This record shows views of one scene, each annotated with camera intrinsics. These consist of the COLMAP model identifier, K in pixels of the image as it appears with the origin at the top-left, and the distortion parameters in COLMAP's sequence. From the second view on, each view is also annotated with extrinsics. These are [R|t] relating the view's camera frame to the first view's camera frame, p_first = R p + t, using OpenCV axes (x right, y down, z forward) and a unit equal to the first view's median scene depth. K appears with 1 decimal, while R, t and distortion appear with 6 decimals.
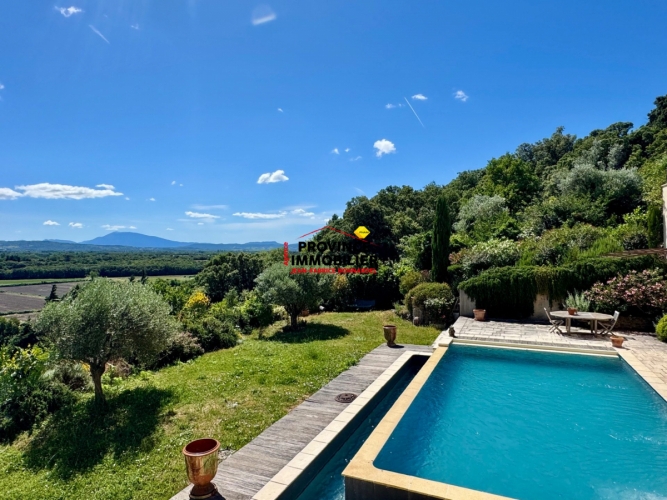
lens RADIAL K [[404.2, 0, 333.5], [0, 404.2, 250.0], [0, 0, 1]] dist [0.002356, 0.001312]
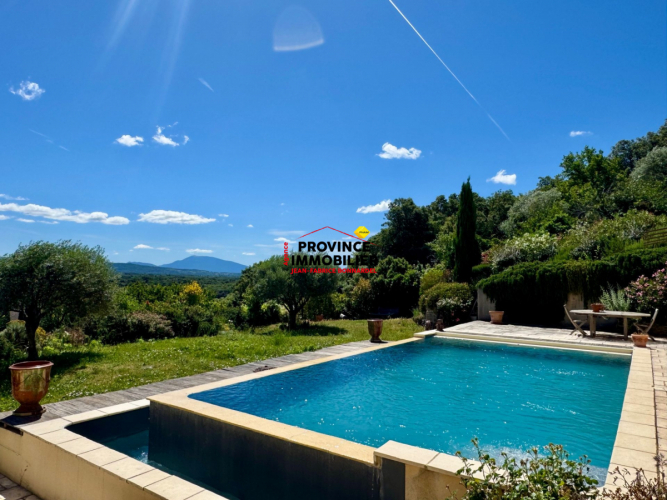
lens RADIAL K [[447.9, 0, 333.5], [0, 447.9, 250.0], [0, 0, 1]] dist [0.014513, -0.000443]
pose [[0.981361, 0.015087, -0.191582, 0.202846], [-0.027670, 0.997619, -0.063171, 0.088552], [0.190173, 0.067295, 0.979441, 0.018842]]
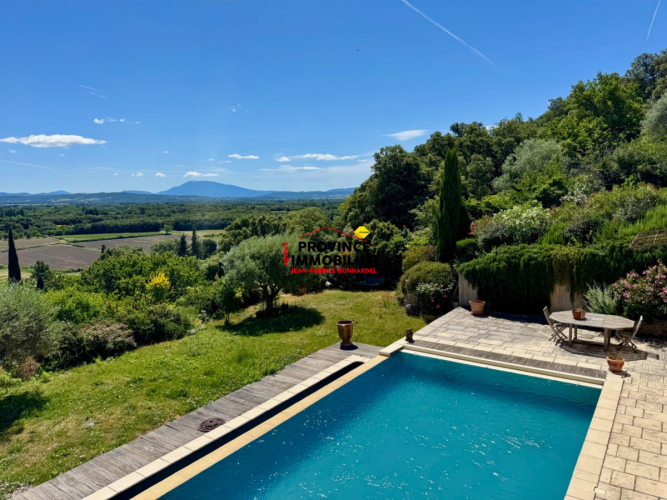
lens RADIAL K [[463.1, 0, 333.5], [0, 463.1, 250.0], [0, 0, 1]] dist [0.109133, -0.150721]
pose [[0.978967, 0.000069, -0.204019, 0.268847], [0.023335, 0.993399, 0.112309, -0.057938], [0.202680, -0.114707, 0.972504, 0.072278]]
